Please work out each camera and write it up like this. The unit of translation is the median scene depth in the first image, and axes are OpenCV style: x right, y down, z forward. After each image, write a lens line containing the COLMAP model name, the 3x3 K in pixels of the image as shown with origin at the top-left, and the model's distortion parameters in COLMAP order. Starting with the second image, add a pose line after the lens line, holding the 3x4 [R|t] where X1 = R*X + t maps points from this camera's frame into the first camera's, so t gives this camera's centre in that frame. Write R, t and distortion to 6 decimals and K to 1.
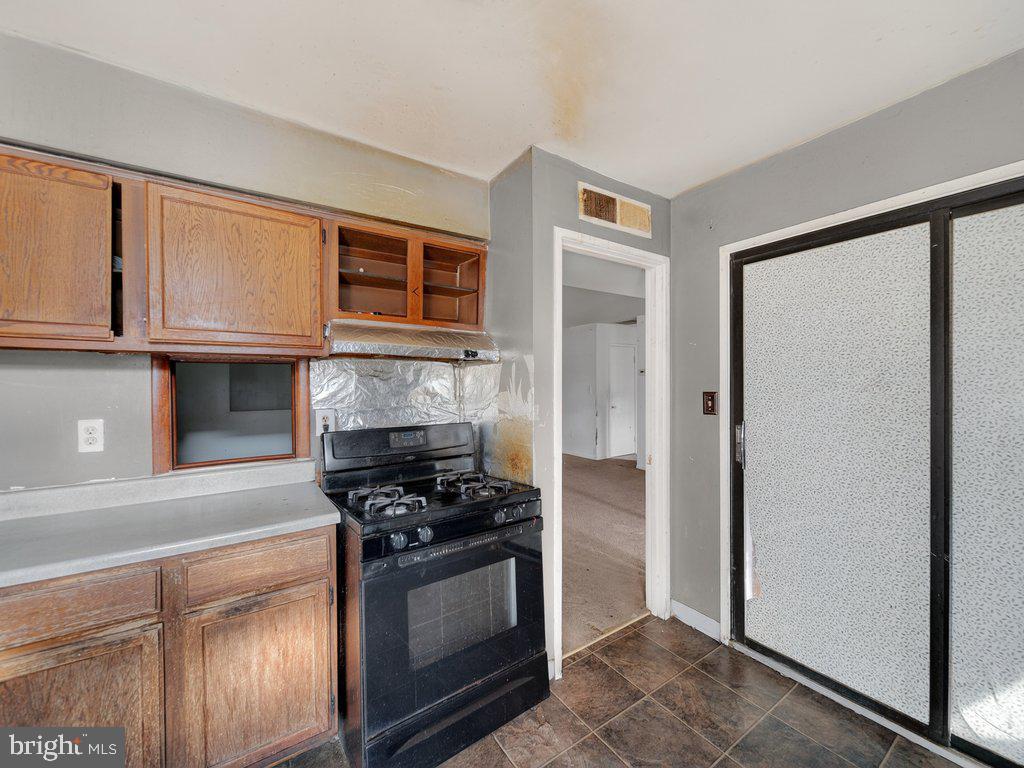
lens RADIAL K [[403.1, 0, 510.4], [0, 403.1, 385.0], [0, 0, 1]] dist [-0.002860, 0.000186]
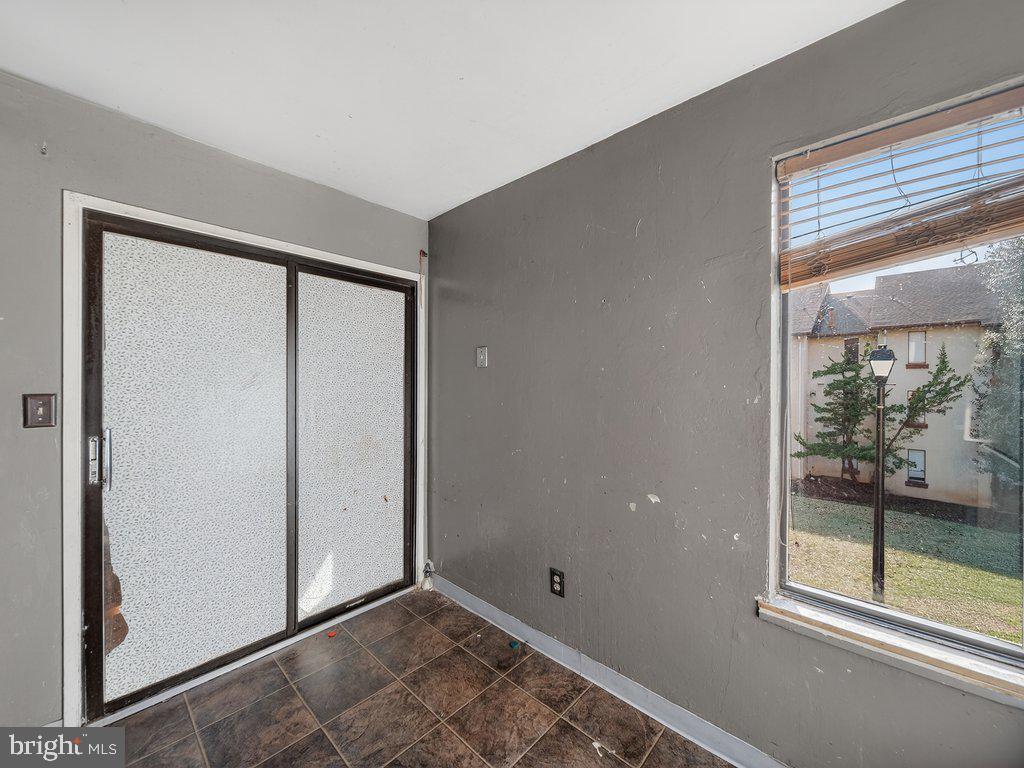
lens RADIAL K [[403.1, 0, 509.0], [0, 403.1, 384.0], [0, 0, 1]] dist [-0.002860, 0.000186]
pose [[-0.215874, 0.002232, 0.976419, -0.806599], [0.001837, 0.999997, -0.001880, 0.007973], [-0.976419, 0.001388, -0.215877, 0.900630]]
